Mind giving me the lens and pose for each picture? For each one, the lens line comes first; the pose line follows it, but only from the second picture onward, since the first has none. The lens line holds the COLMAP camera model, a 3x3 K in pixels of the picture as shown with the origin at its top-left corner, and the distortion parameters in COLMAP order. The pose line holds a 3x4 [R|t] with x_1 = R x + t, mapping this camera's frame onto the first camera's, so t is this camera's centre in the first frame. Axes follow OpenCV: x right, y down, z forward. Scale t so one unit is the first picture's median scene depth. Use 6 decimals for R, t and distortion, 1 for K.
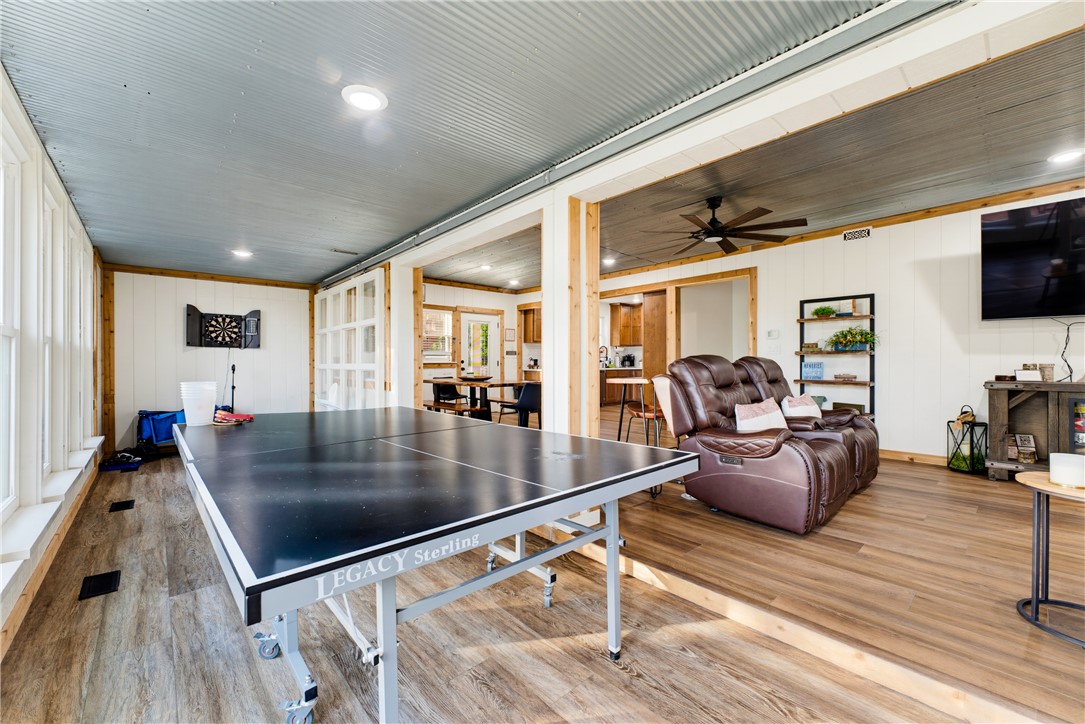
lens RADIAL K [[435.3, 0, 538.2], [0, 435.3, 360.8], [0, 0, 1]] dist [-0.000782, 0.000834]
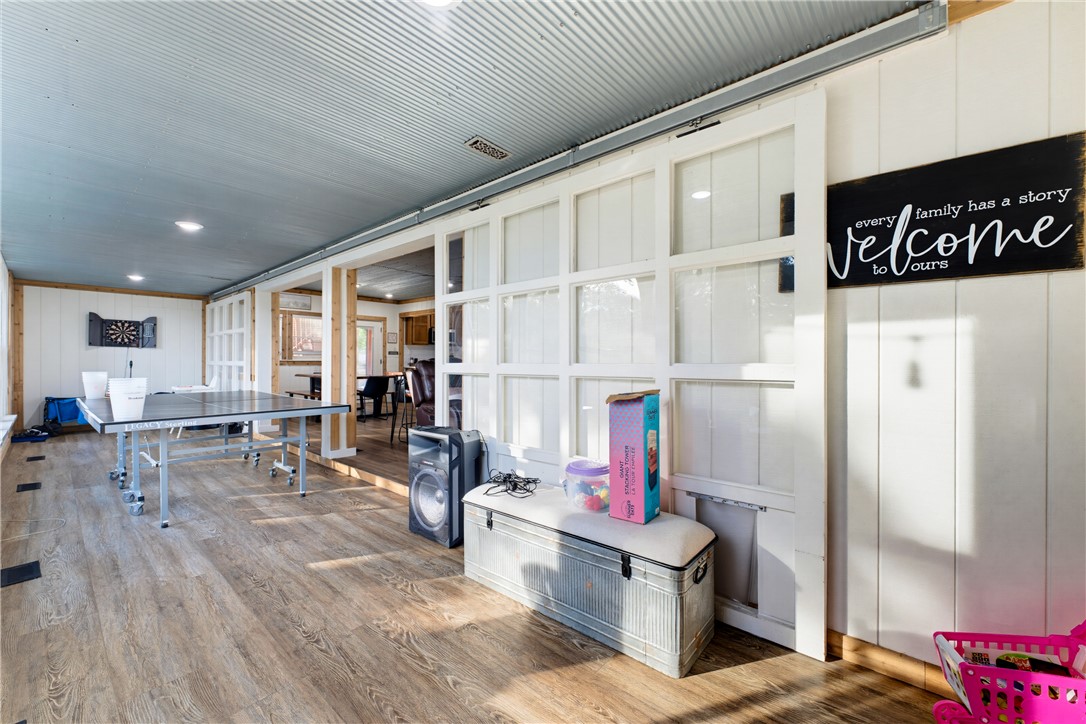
lens RADIAL K [[435.7, 0, 547.7], [0, 435.7, 361.0], [0, 0, 1]] dist [-0.000782, 0.000834]
pose [[0.991860, 0.009141, 0.127007, 0.324223], [-0.009629, 0.999948, 0.003233, -0.006589], [-0.126971, -0.004430, 0.991897, -0.388789]]
